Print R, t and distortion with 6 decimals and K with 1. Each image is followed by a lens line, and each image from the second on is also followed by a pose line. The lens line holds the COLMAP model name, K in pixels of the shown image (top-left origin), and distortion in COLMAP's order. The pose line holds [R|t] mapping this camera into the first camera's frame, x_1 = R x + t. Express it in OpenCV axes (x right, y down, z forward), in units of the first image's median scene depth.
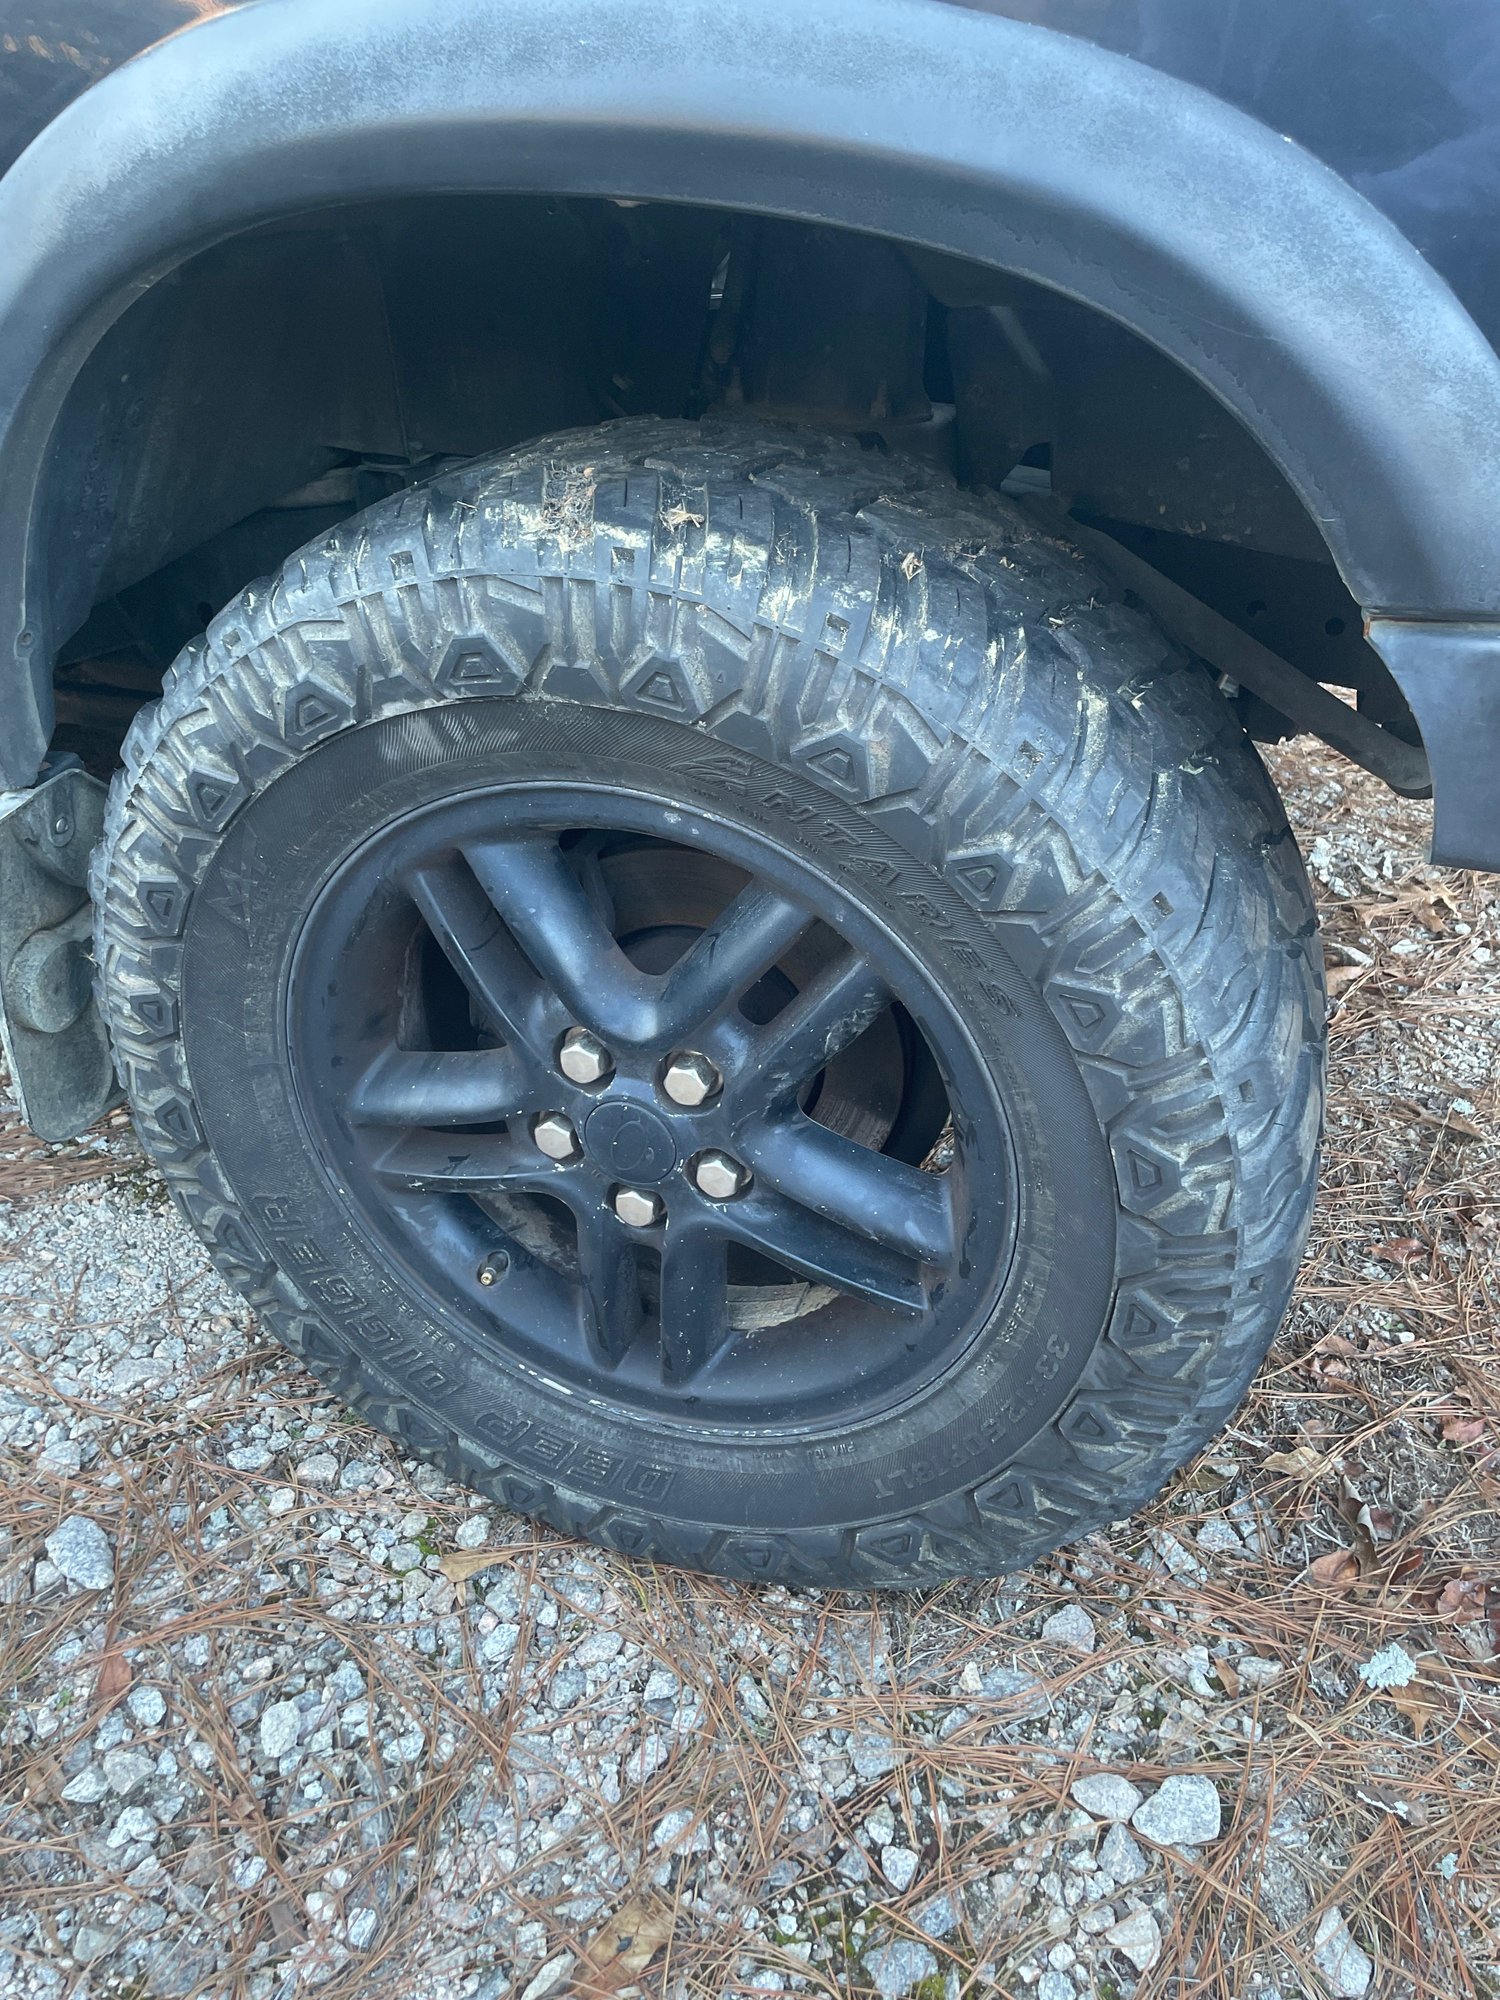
lens RADIAL K [[1502.4, 0, 759.4], [0, 1502.4, 985.4], [0, 0, 1]] dist [0.097310, -0.123677]
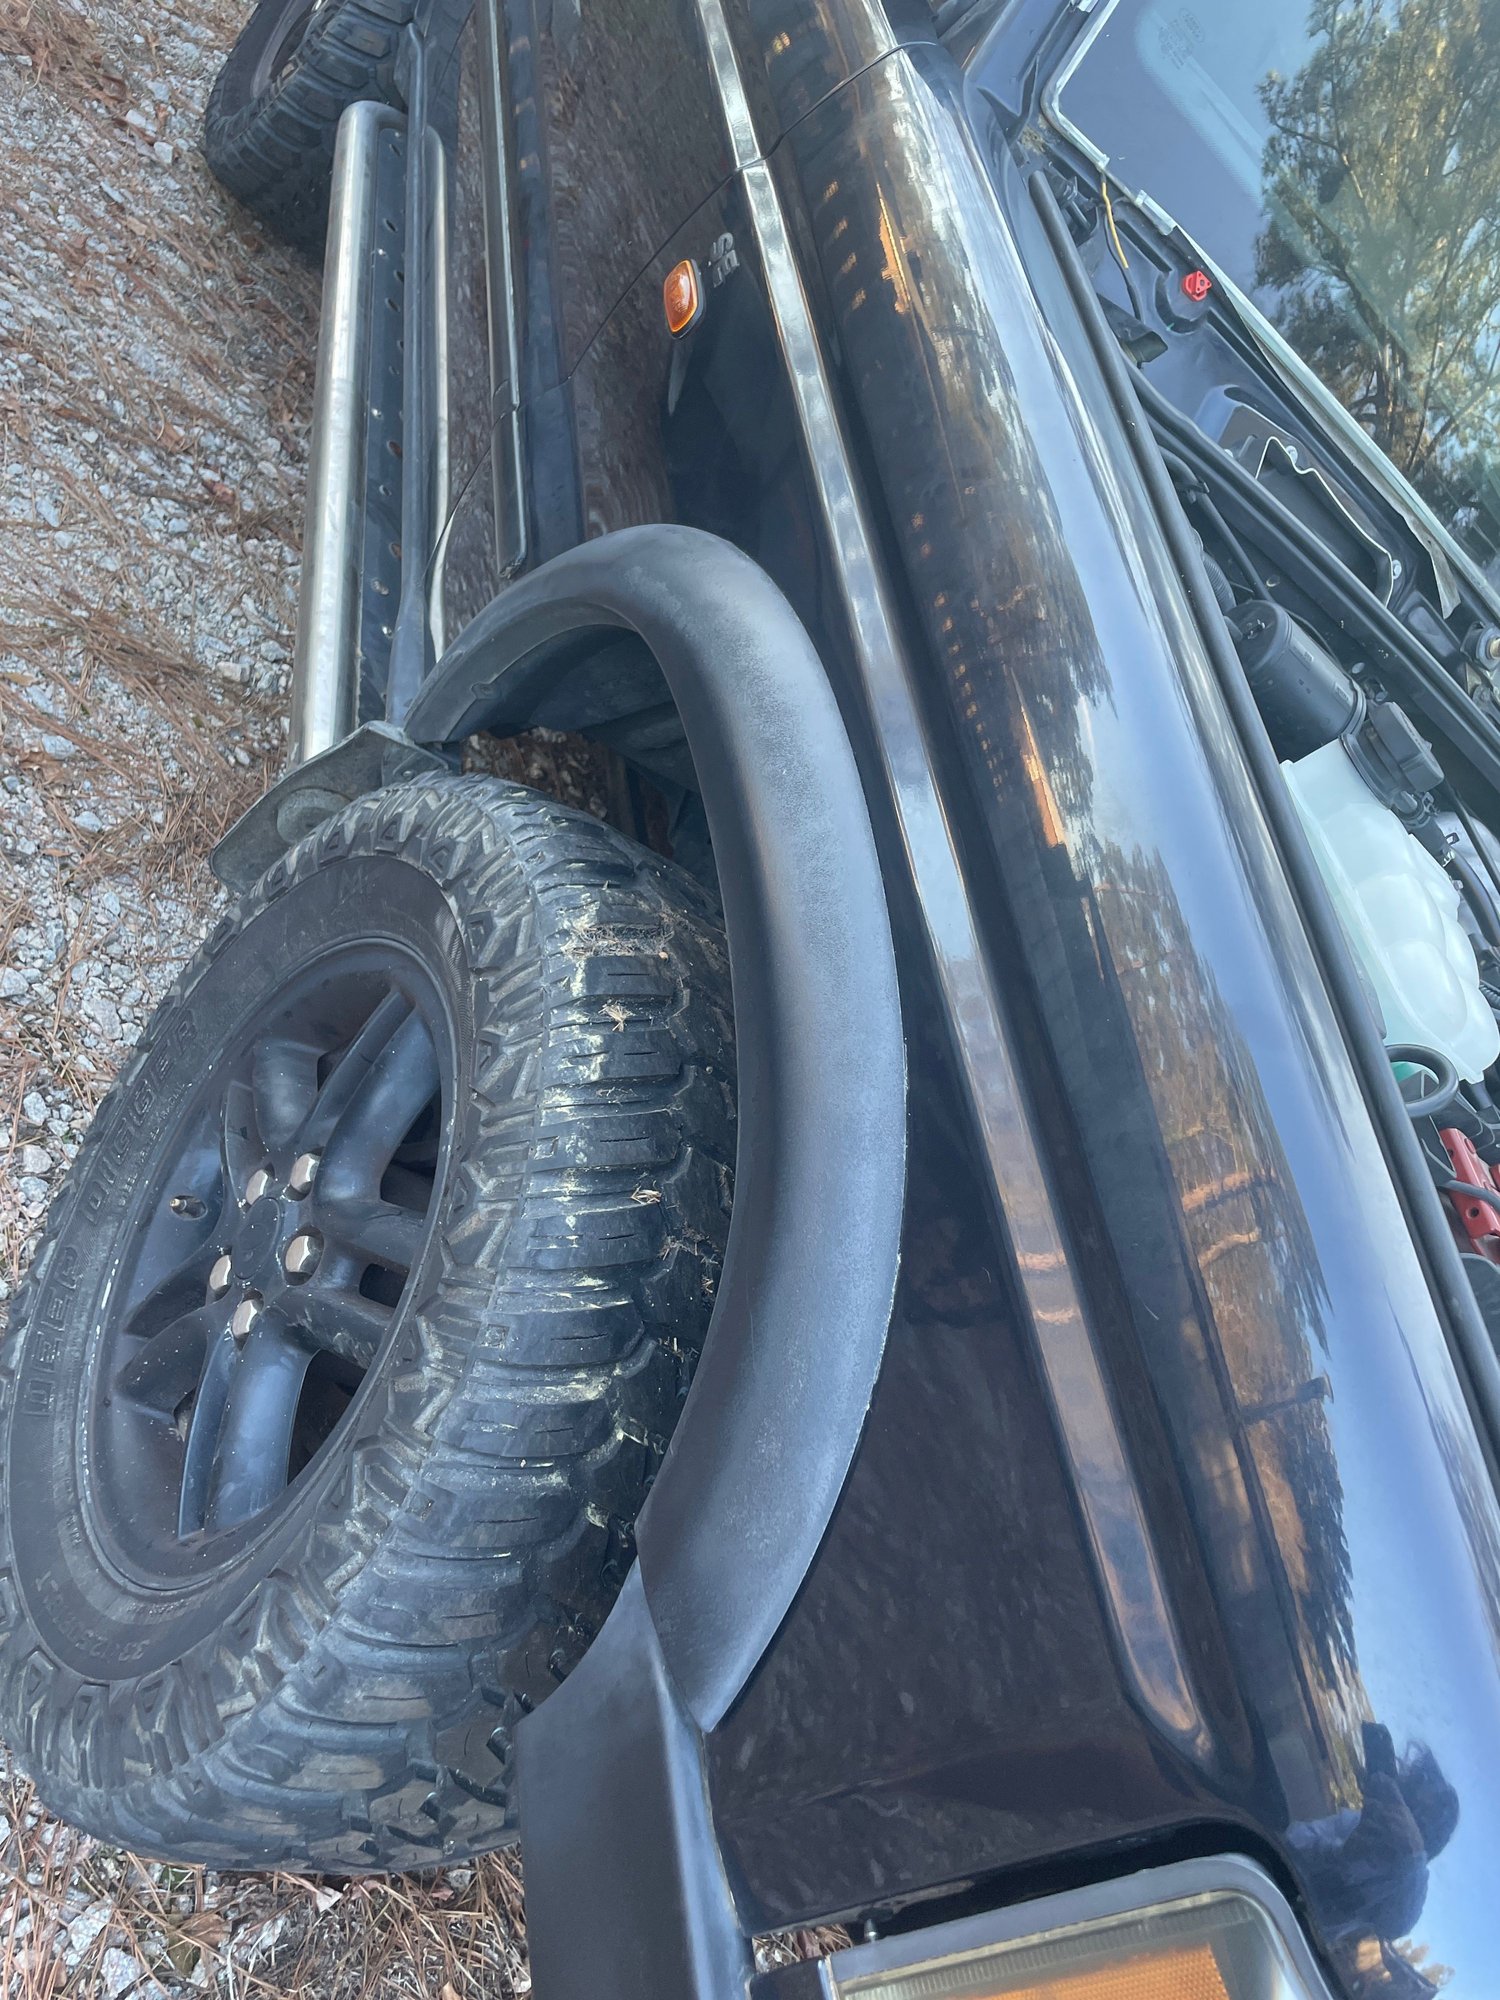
lens RADIAL K [[1513.3, 0, 743.1], [0, 1513.3, 998.9], [0, 0, 1]] dist [0.083962, -0.106586]
pose [[0.361940, 0.842556, -0.398873, 0.370697], [-0.918187, 0.396132, 0.003597, -0.323446], [0.161037, 0.364938, 0.916999, -0.109267]]
